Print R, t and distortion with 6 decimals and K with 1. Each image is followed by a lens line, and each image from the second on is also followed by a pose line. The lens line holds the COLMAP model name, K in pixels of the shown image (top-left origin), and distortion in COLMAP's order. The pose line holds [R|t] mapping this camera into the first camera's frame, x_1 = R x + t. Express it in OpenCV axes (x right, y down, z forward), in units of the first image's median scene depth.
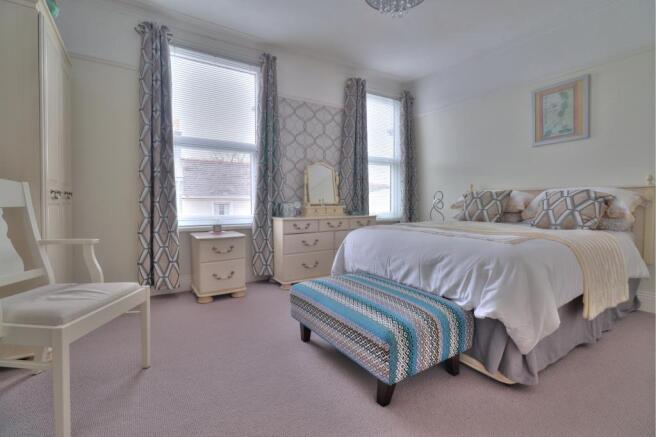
lens RADIAL K [[303.3, 0, 325.7], [0, 303.3, 205.6], [0, 0, 1]] dist [0.003431, -0.003886]
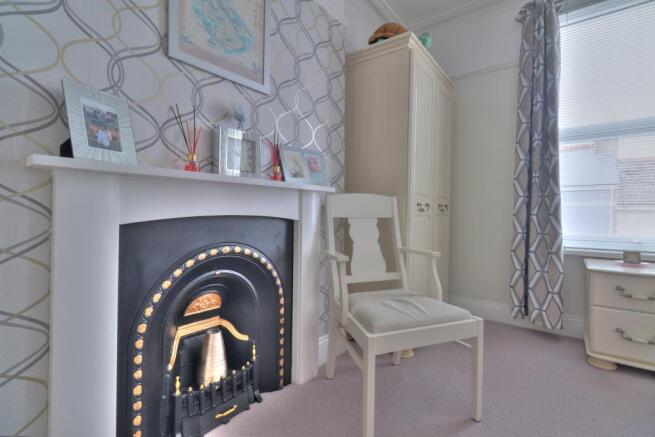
lens RADIAL K [[302.8, 0, 324.9], [0, 302.8, 213.7], [0, 0, 1]] dist [0.003431, -0.003886]
pose [[0.343621, 0.001090, -0.939108, 0.013812], [-0.016952, 0.999844, -0.005042, -0.000960], [0.938955, 0.017653, 0.343586, 0.195068]]
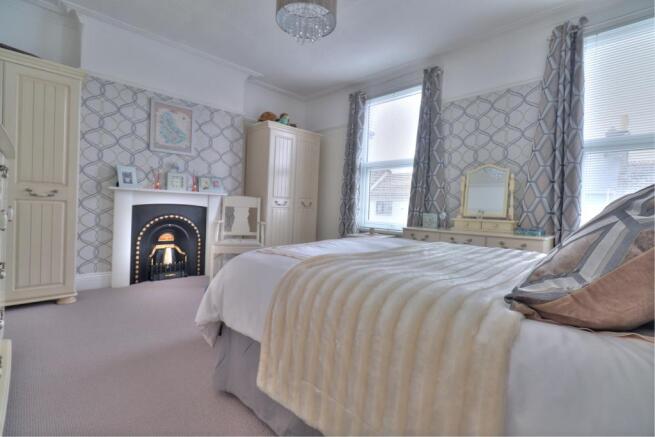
lens RADIAL K [[302.8, 0, 328.5], [0, 302.8, 215.2], [0, 0, 1]] dist [0.003431, -0.003886]
pose [[0.228226, 0.029465, -0.973162, 0.920058], [-0.047061, 0.998707, 0.019201, -0.006043], [0.972470, 0.041415, 0.229318, 0.564941]]
